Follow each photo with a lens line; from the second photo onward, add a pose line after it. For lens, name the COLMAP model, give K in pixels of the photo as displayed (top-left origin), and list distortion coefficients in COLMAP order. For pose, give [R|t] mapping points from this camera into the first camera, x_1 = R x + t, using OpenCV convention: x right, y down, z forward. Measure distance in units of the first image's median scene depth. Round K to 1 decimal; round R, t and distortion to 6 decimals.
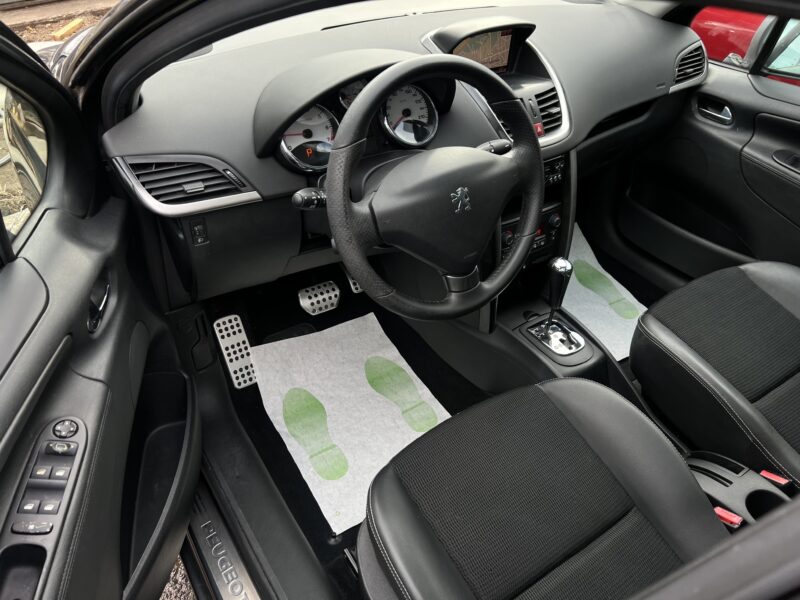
lens RADIAL K [[602.7, 0, 400.8], [0, 602.7, 301.9], [0, 0, 1]] dist [0.027272, -0.003008]
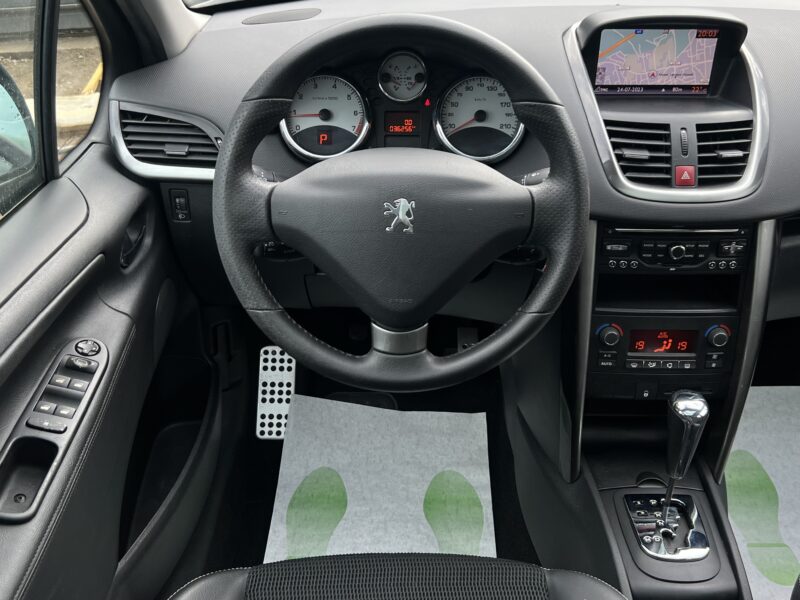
lens RADIAL K [[828.3, 0, 402.9], [0, 828.3, 297.8], [0, 0, 1]] dist [0.066796, -0.092864]
pose [[0.825578, 0.246254, -0.507720, 0.378825], [-0.325050, 0.943015, -0.071166, -0.009874], [0.461263, 0.223788, 0.858578, 0.131773]]
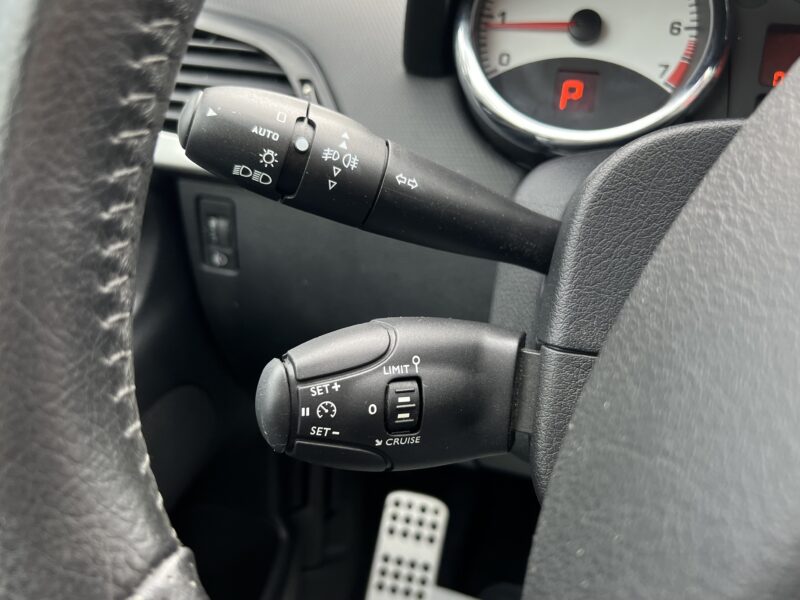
lens RADIAL K [[721.2, 0, 403.6], [0, 721.2, 299.9], [0, 0, 1]] dist [-0.005464, -0.005794]
pose [[0.635008, 0.317743, -0.704134, 0.045198], [-0.472645, 0.880783, -0.028788, -0.086638], [0.611042, 0.351086, 0.709483, 0.546879]]
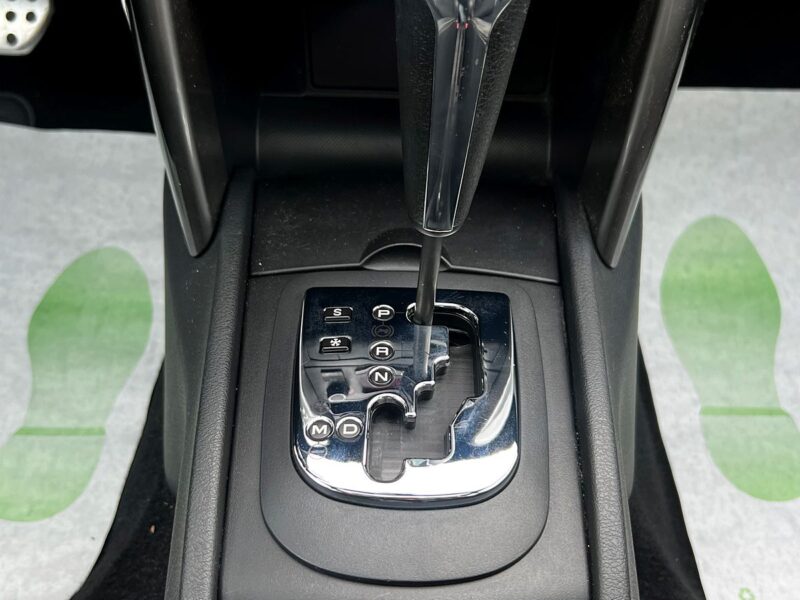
lens RADIAL K [[900.1, 0, 402.6], [0, 900.1, 302.4], [0, 0, 1]] dist [0.164390, -0.465093]
pose [[0.820715, 0.369498, -0.435774, 0.346308], [-0.345703, 0.928416, 0.136136, -0.003469], [0.454882, 0.038919, 0.889701, 0.706932]]
